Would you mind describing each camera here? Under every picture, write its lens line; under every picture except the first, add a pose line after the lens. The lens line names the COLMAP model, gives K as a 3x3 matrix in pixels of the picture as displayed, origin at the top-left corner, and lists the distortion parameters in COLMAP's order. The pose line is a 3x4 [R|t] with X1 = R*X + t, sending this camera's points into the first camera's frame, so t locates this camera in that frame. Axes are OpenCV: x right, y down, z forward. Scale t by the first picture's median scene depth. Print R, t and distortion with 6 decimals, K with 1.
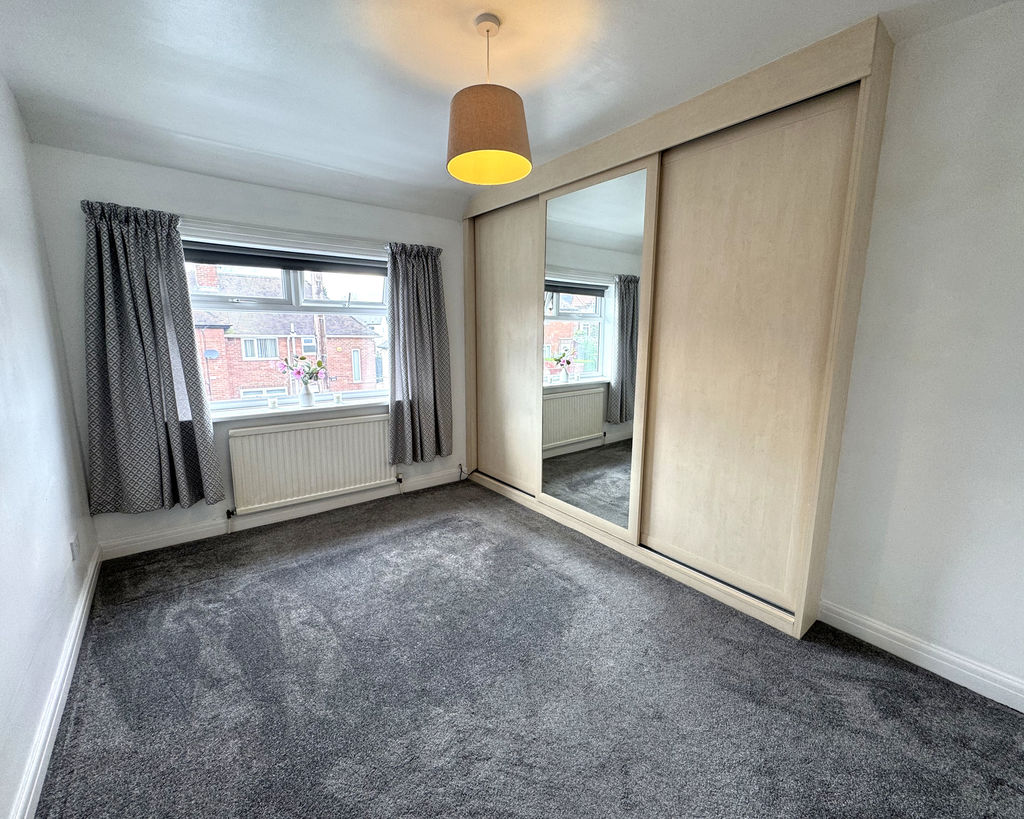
lens RADIAL K [[449.6, 0, 510.5], [0, 449.6, 410.0], [0, 0, 1]] dist [-0.000025, -0.000011]
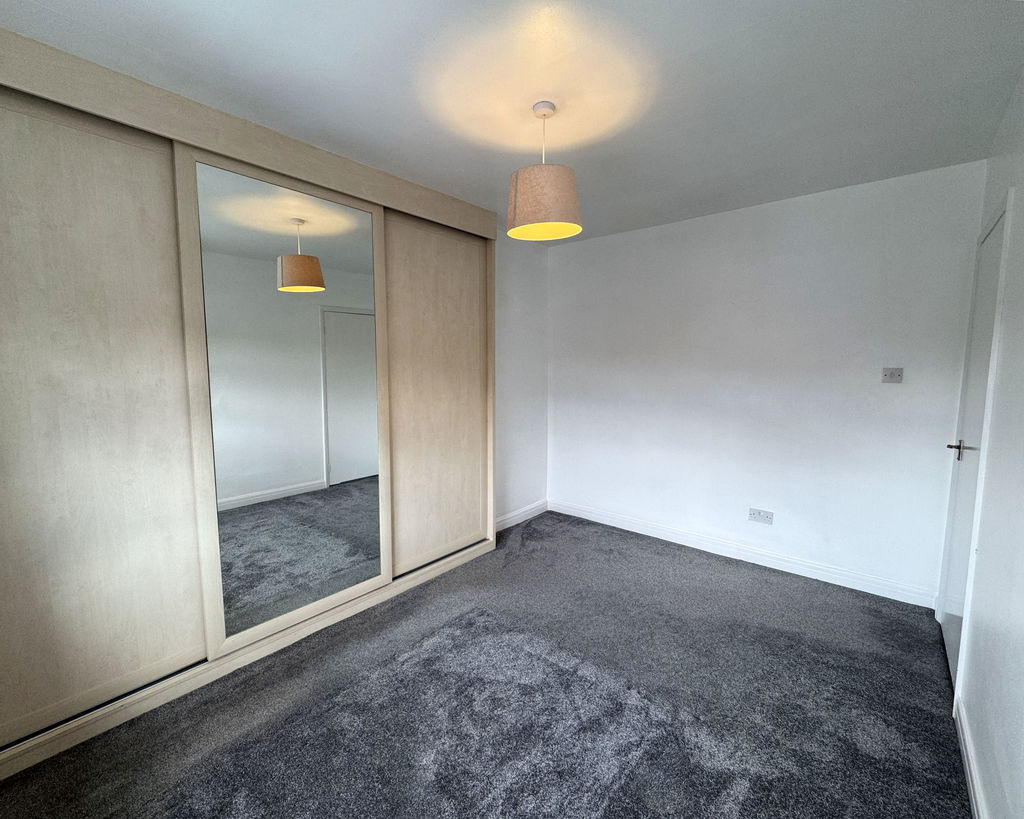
lens RADIAL K [[449.6, 0, 511.4], [0, 449.6, 409.4], [0, 0, 1]] dist [-0.000025, -0.000011]
pose [[-0.215555, -0.101661, 0.971185, -0.828720], [0.171165, 0.975234, 0.140075, -0.196479], [-0.961373, 0.196427, -0.192816, 1.004056]]
